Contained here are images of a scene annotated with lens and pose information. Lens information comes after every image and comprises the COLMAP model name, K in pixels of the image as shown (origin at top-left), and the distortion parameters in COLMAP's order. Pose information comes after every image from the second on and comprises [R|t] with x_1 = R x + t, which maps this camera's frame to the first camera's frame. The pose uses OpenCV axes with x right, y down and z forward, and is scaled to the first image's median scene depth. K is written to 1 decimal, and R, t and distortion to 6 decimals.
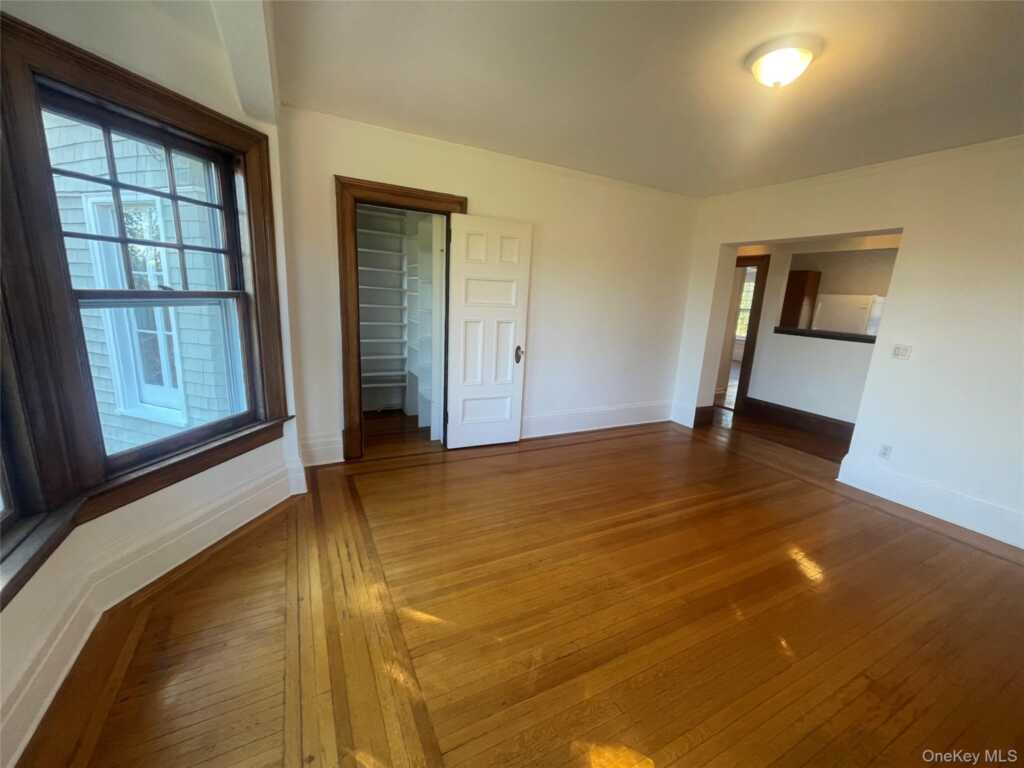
lens RADIAL K [[413.0, 0, 512.0], [0, 413.0, 384.0], [0, 0, 1]] dist [-0.001097, -0.000514]
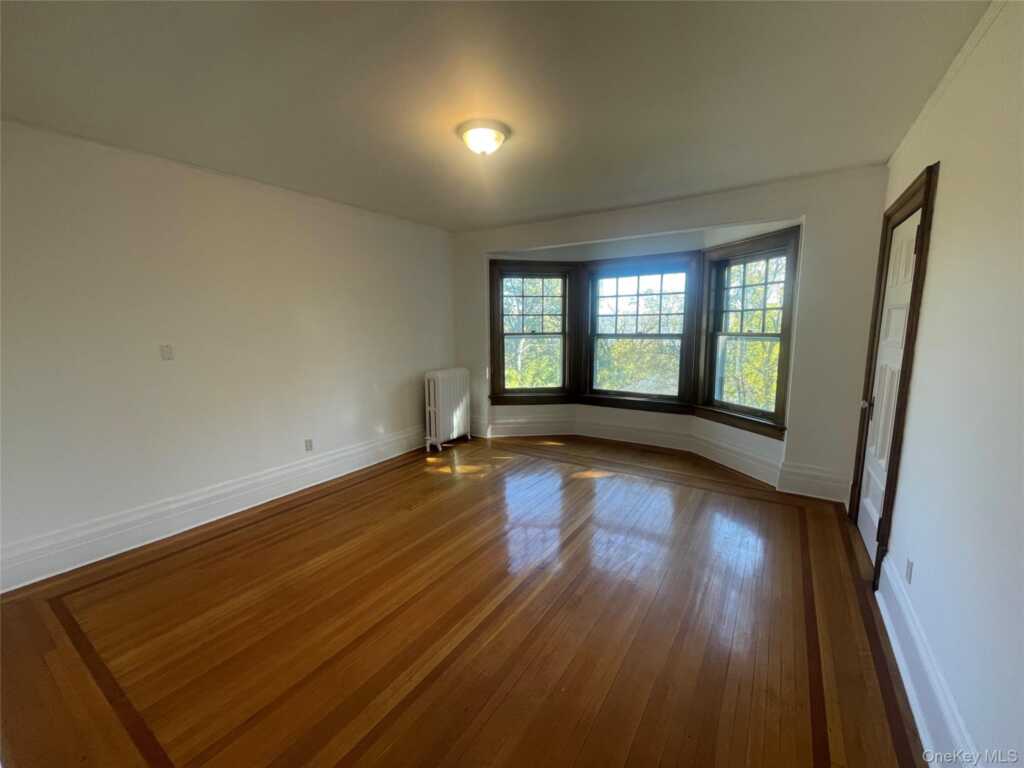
lens RADIAL K [[413.0, 0, 512.0], [0, 413.0, 384.0], [0, 0, 1]] dist [-0.001097, -0.000514]
pose [[-0.875508, 0.027380, -0.482428, 0.841158], [-0.137773, 0.942806, 0.303539, -0.328594], [0.463147, 0.332216, -0.821661, 1.634356]]
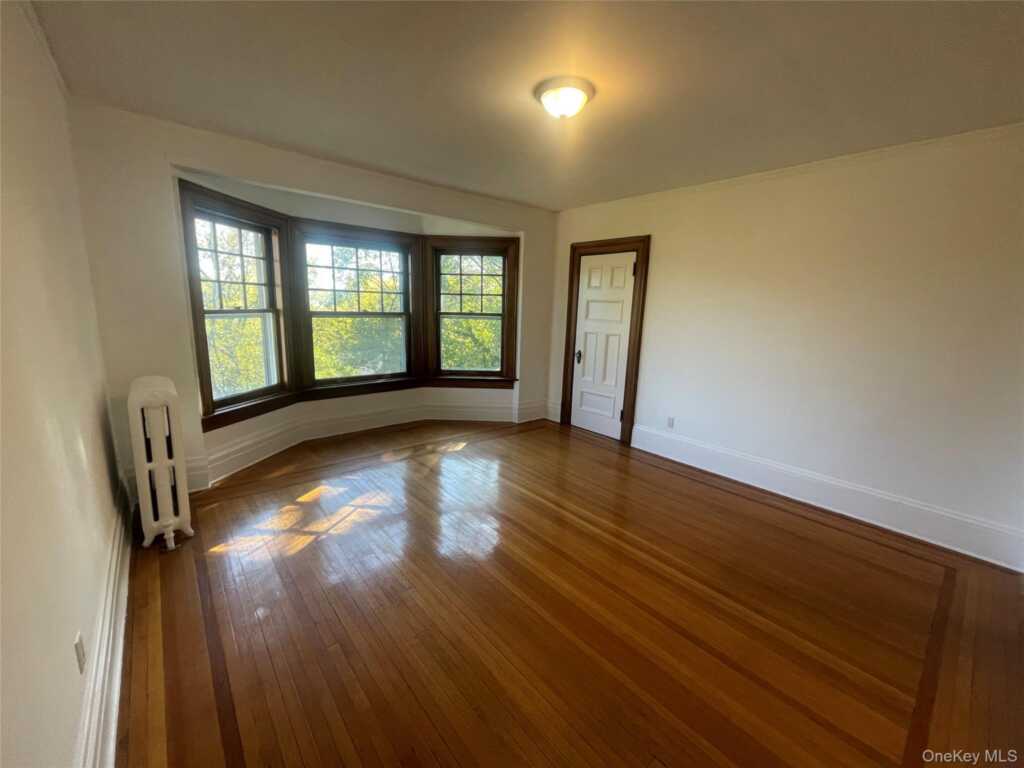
lens RADIAL K [[413.0, 0, 512.0], [0, 413.0, 384.0], [0, 0, 1]] dist [-0.001097, -0.000514]
pose [[0.223003, 0.138798, -0.964886, 1.277805], [-0.228060, 0.969771, 0.086792, -0.058282], [0.947765, 0.200697, 0.247917, 0.523320]]
